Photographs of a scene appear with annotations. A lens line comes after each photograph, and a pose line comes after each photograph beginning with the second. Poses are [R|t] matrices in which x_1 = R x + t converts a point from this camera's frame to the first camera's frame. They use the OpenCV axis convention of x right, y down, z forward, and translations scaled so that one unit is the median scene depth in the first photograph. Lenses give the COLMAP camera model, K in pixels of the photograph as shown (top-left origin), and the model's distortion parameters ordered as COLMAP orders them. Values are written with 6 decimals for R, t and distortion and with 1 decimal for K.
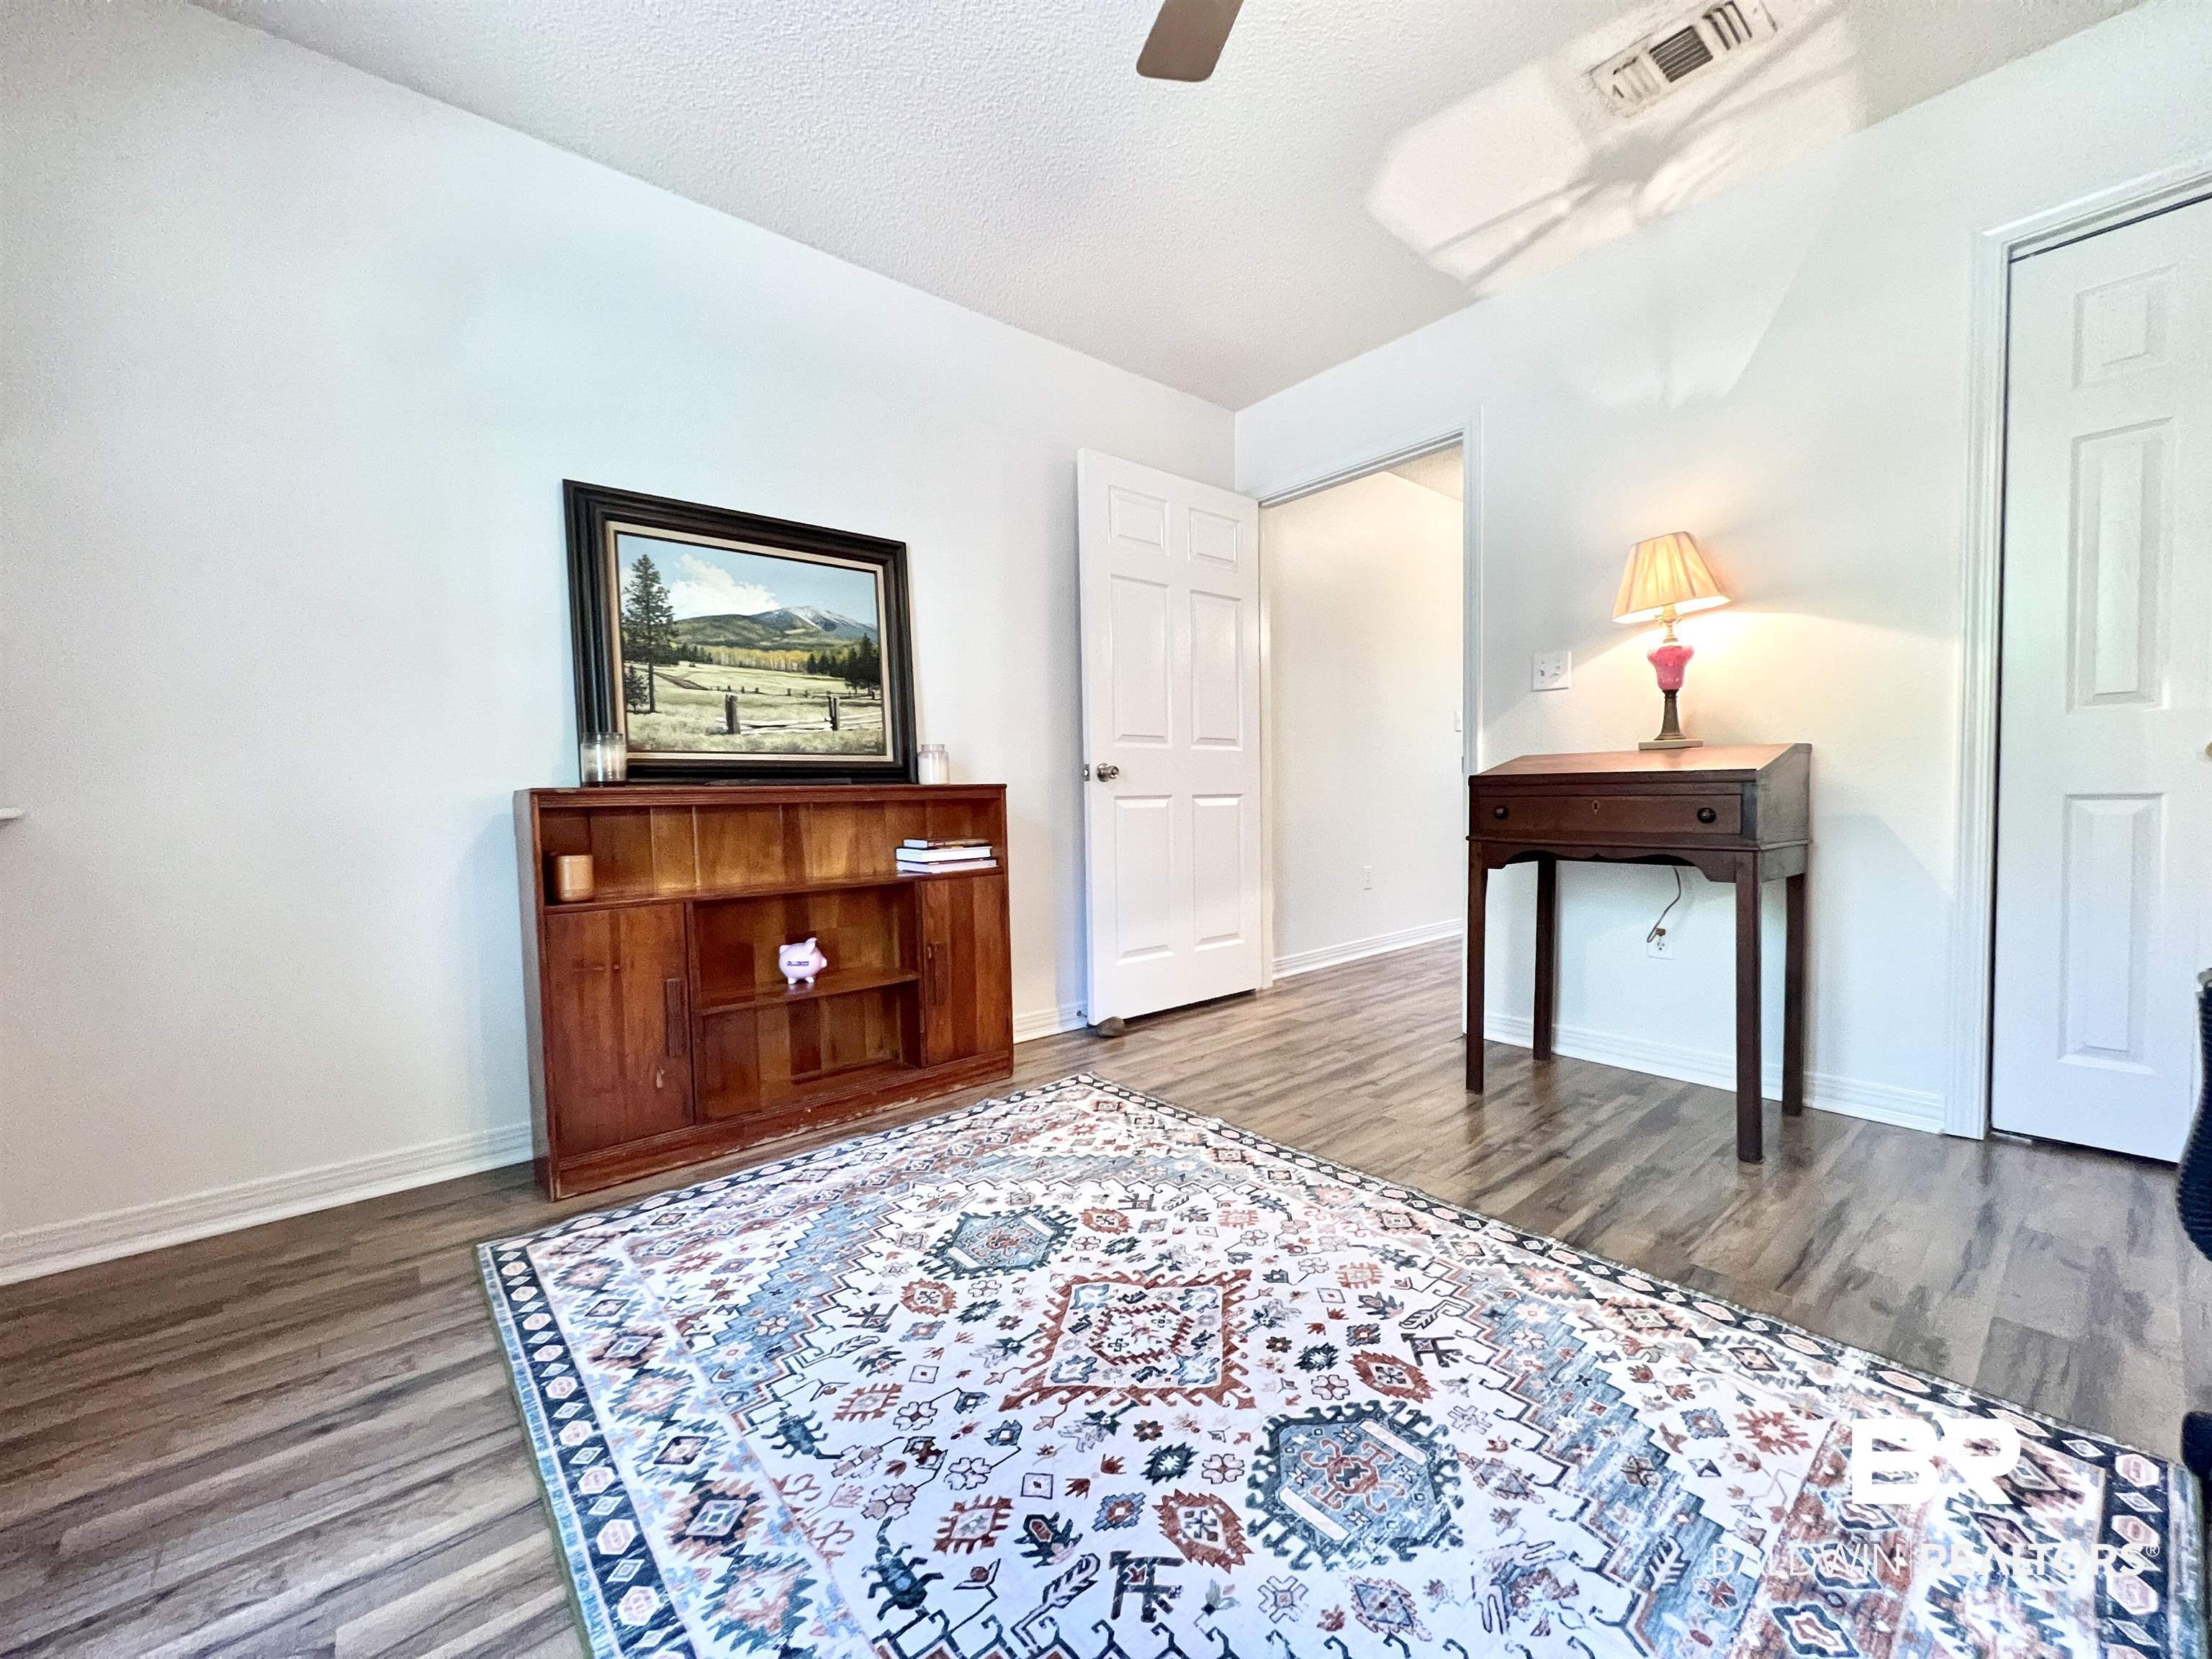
lens RADIAL K [[880.2, 0, 1103.2], [0, 880.2, 837.0], [0, 0, 1]] dist [-0.000957, 0.000723]
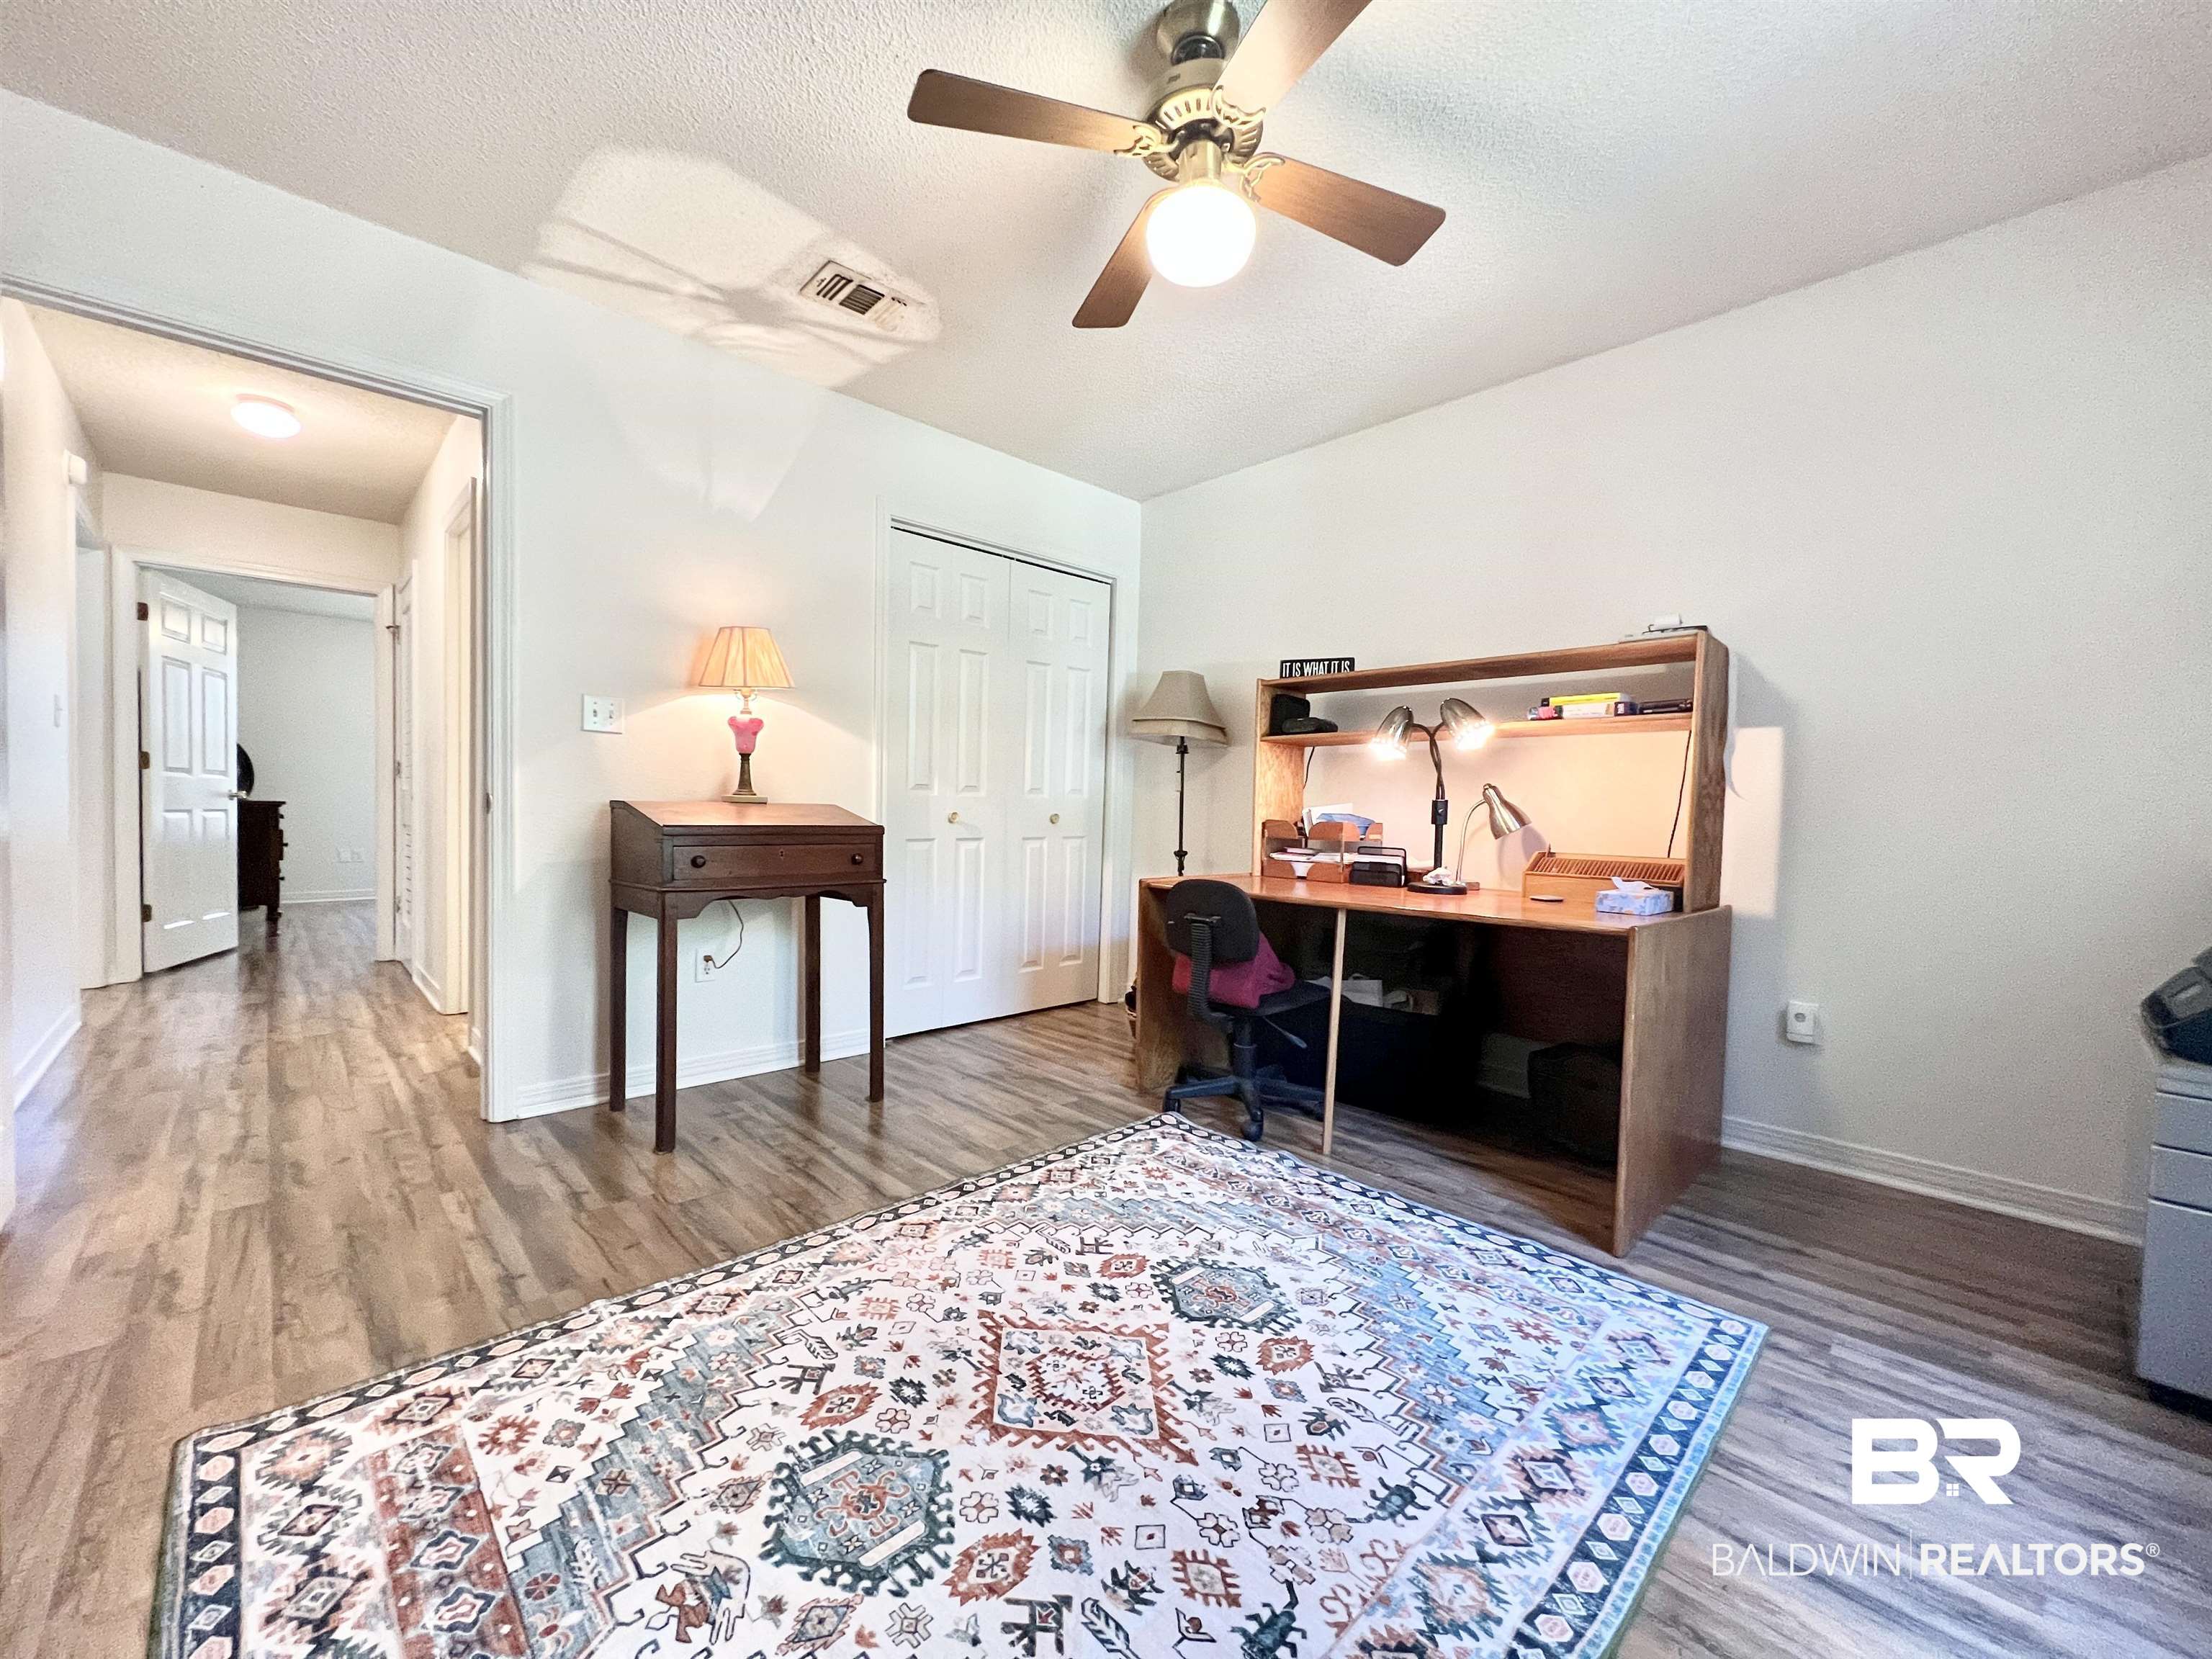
lens RADIAL K [[880.2, 0, 1103.2], [0, 880.2, 837.0], [0, 0, 1]] dist [-0.000957, 0.000723]
pose [[-0.058030, -0.015722, 0.998191, -0.944749], [0.029439, 0.999414, 0.017453, -0.097062], [-0.997881, 0.030398, -0.057533, 0.947873]]
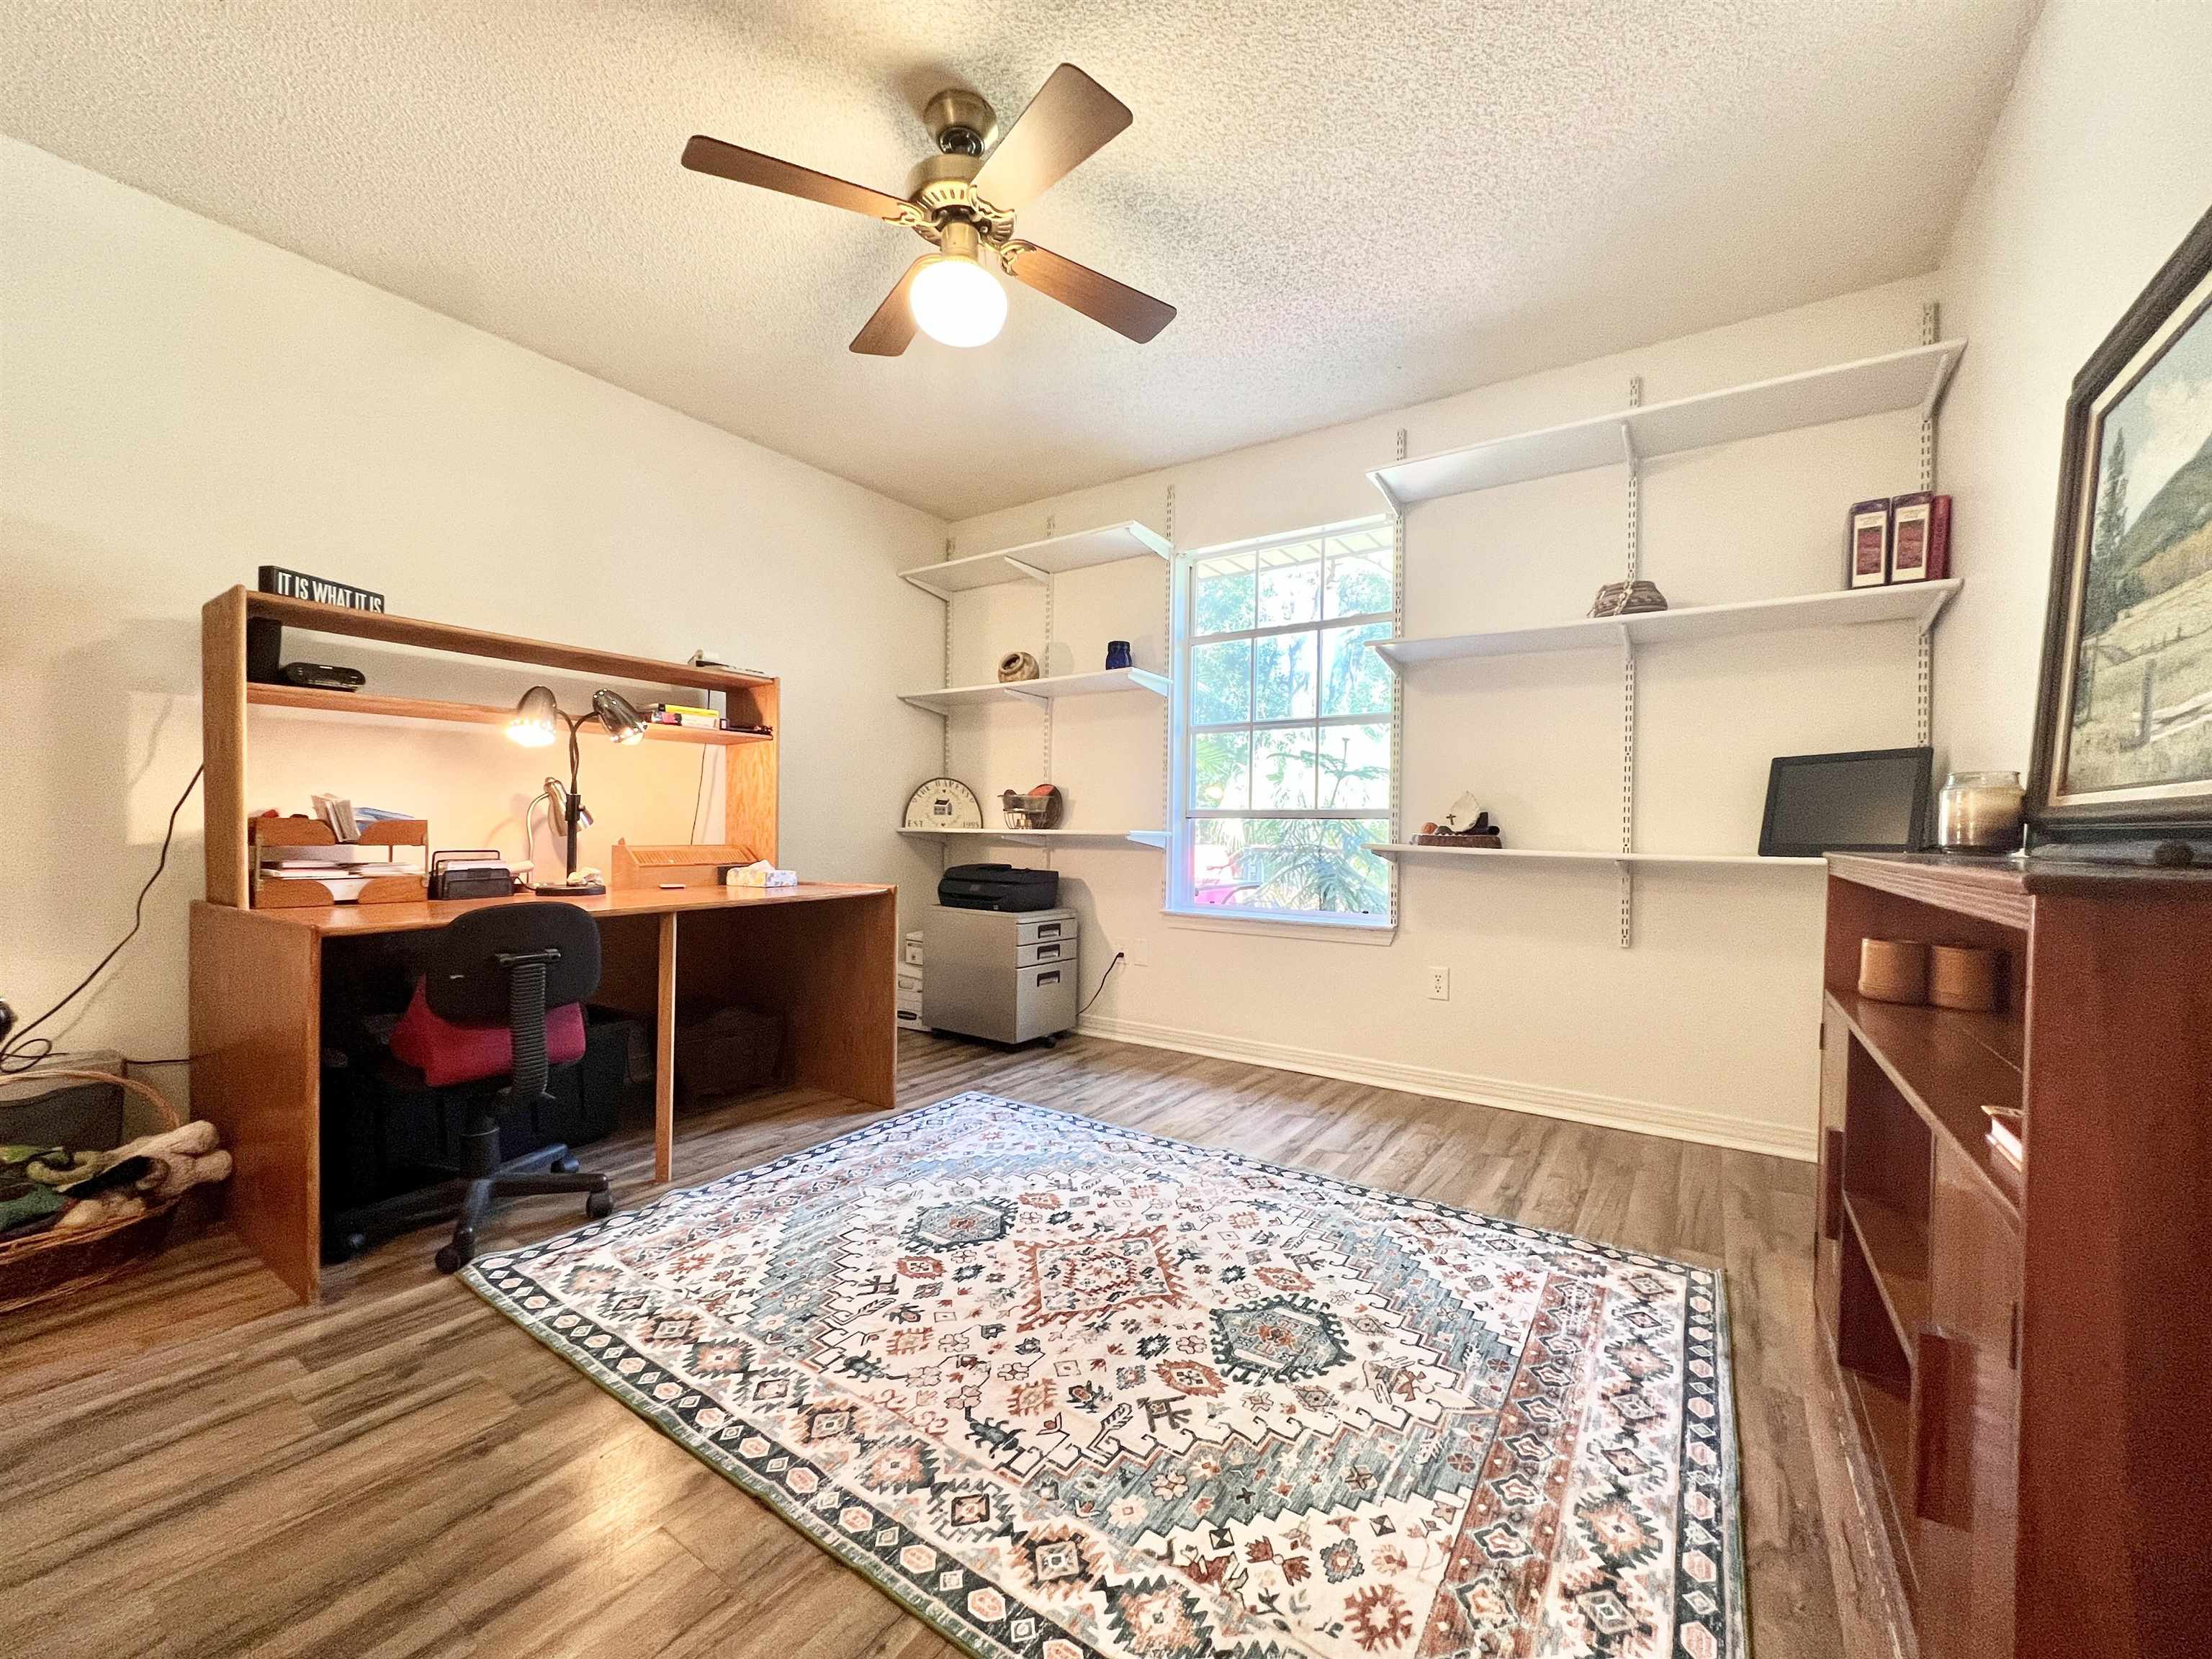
lens RADIAL K [[881.9, 0, 1097.0], [0, 881.9, 843.0], [0, 0, 1]] dist [-0.001260, 0.000057]
pose [[-0.966779, 0.012196, -0.255321, 0.351399], [-0.005264, 0.997699, 0.067592, -0.150611], [0.255558, 0.066691, -0.964491, 2.086851]]
